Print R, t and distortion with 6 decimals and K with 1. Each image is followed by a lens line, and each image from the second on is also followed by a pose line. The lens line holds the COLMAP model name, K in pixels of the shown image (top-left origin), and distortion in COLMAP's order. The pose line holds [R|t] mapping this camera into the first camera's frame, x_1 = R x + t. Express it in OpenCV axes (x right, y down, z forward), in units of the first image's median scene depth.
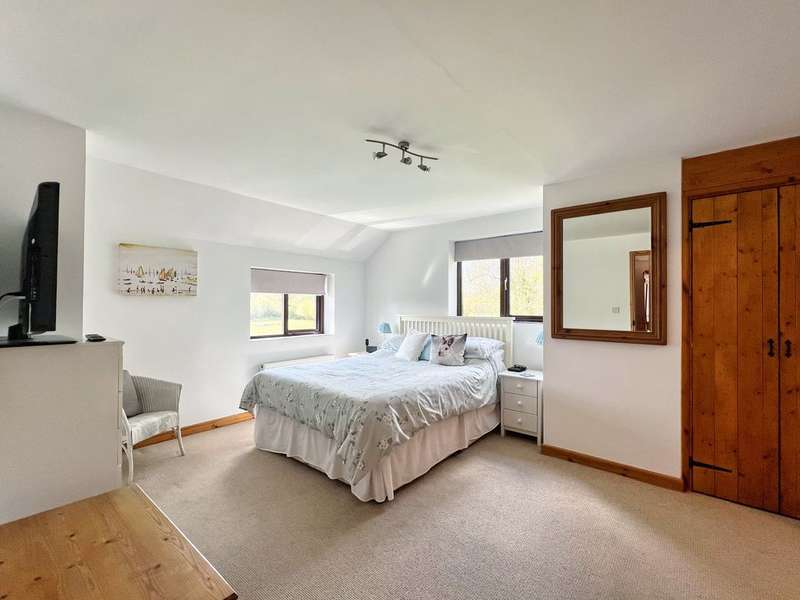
lens RADIAL K [[354.4, 0, 401.1], [0, 354.4, 301.7], [0, 0, 1]] dist [-0.003136, 0.000820]
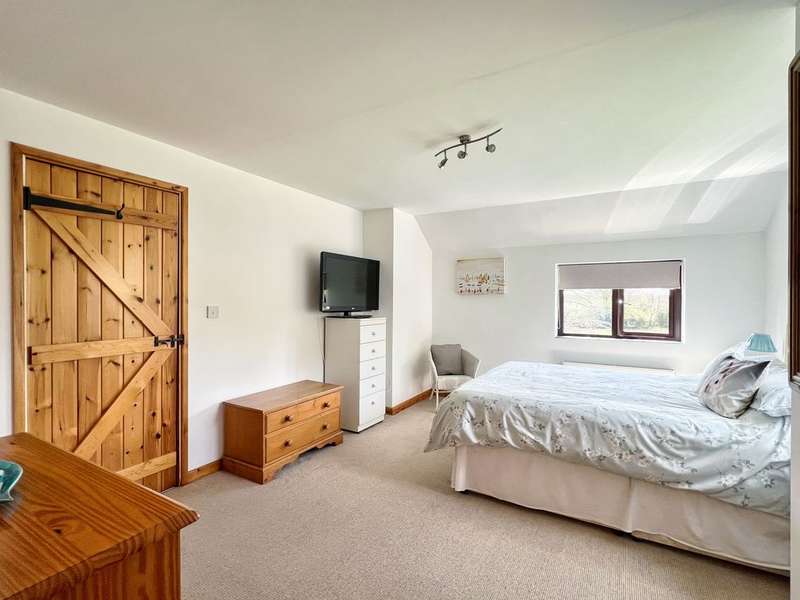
lens RADIAL K [[385.9, 0, 395.7], [0, 385.9, 300.2], [0, 0, 1]] dist [-0.002018, -0.000980]
pose [[0.144448, -0.000385, -0.989512, 0.773832], [0.006664, 0.999978, 0.000584, 0.001881], [0.989490, -0.006678, 0.144447, 0.488820]]
